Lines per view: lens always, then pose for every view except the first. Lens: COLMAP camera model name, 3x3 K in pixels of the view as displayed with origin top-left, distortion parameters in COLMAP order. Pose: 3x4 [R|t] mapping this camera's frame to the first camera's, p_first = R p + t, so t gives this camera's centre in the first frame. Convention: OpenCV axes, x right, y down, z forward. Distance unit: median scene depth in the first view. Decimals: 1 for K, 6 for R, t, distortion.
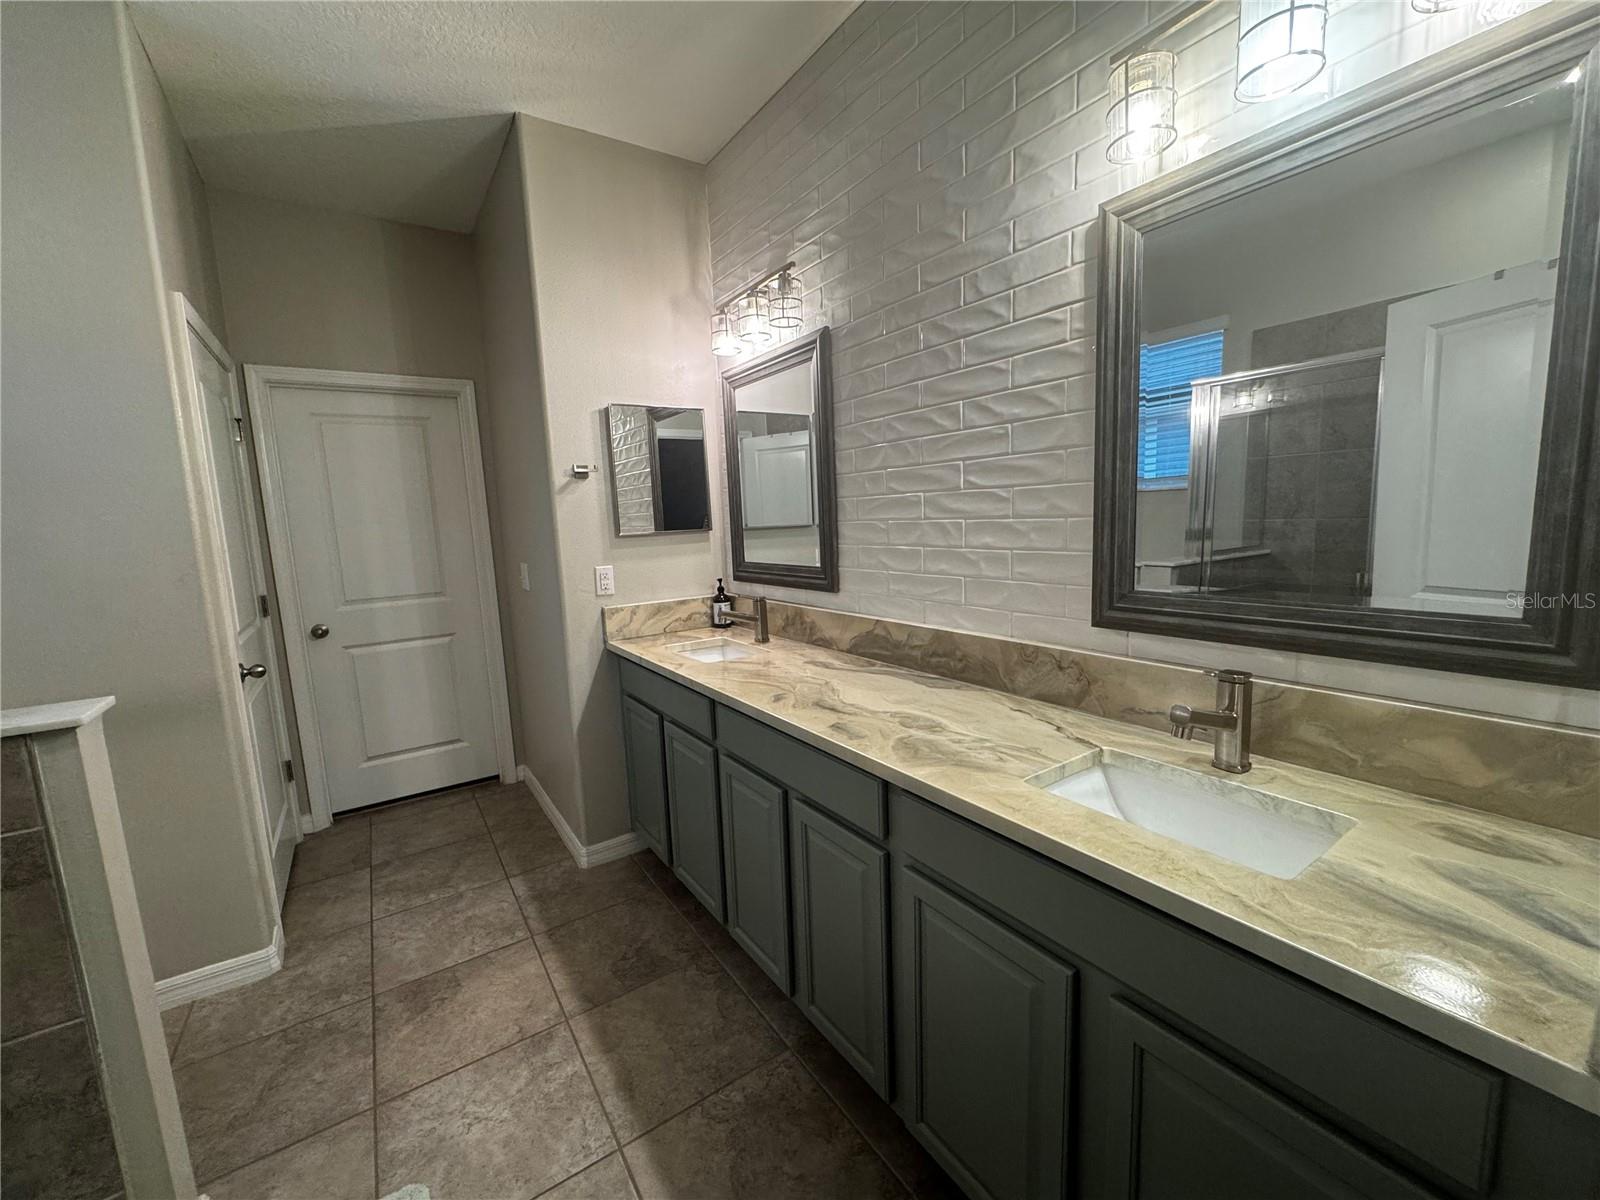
lens RADIAL K [[639.7, 0, 802.1], [0, 639.7, 605.1], [0, 0, 1]] dist [0.000166, -0.000059]
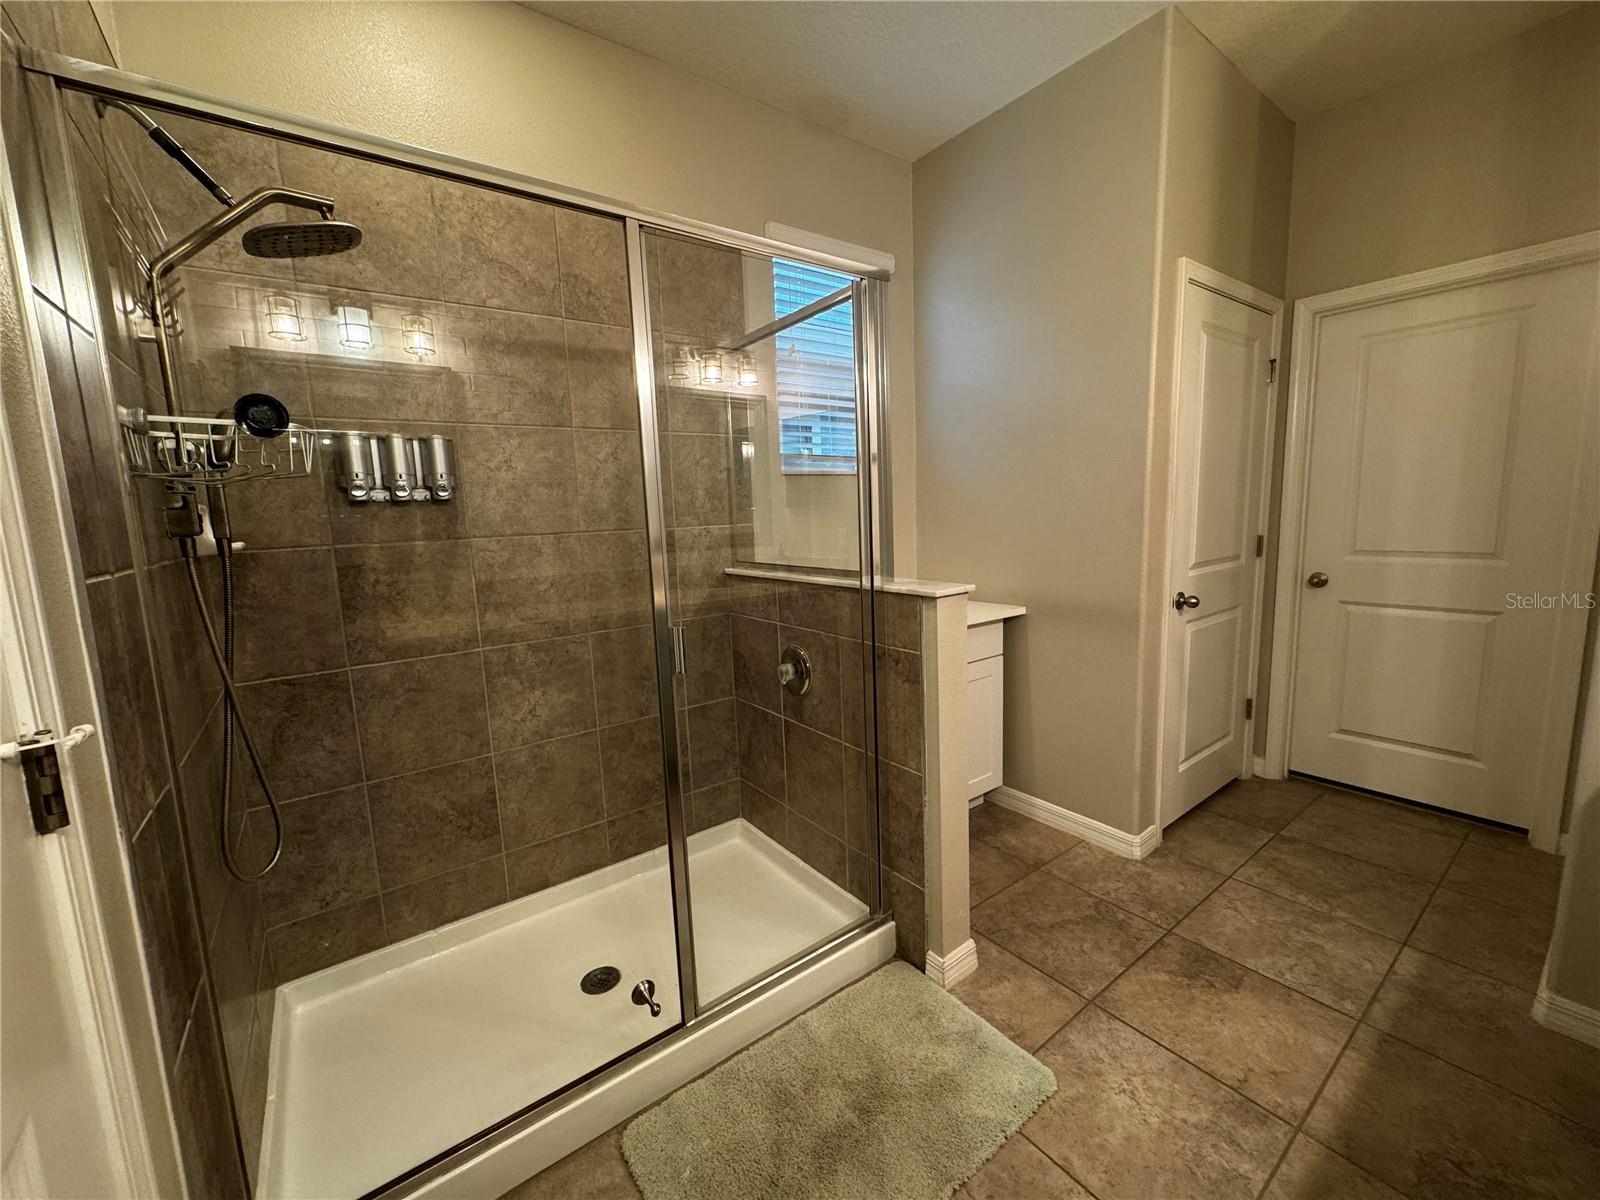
lens RADIAL K [[639.7, 0, 794.4], [0, 639.7, 601.4], [0, 0, 1]] dist [0.000166, -0.000059]
pose [[0.042849, 0.180451, -0.982650, 0.198324], [-0.102038, 0.979201, 0.175368, -0.020596], [0.993857, 0.092753, 0.060370, 0.274614]]
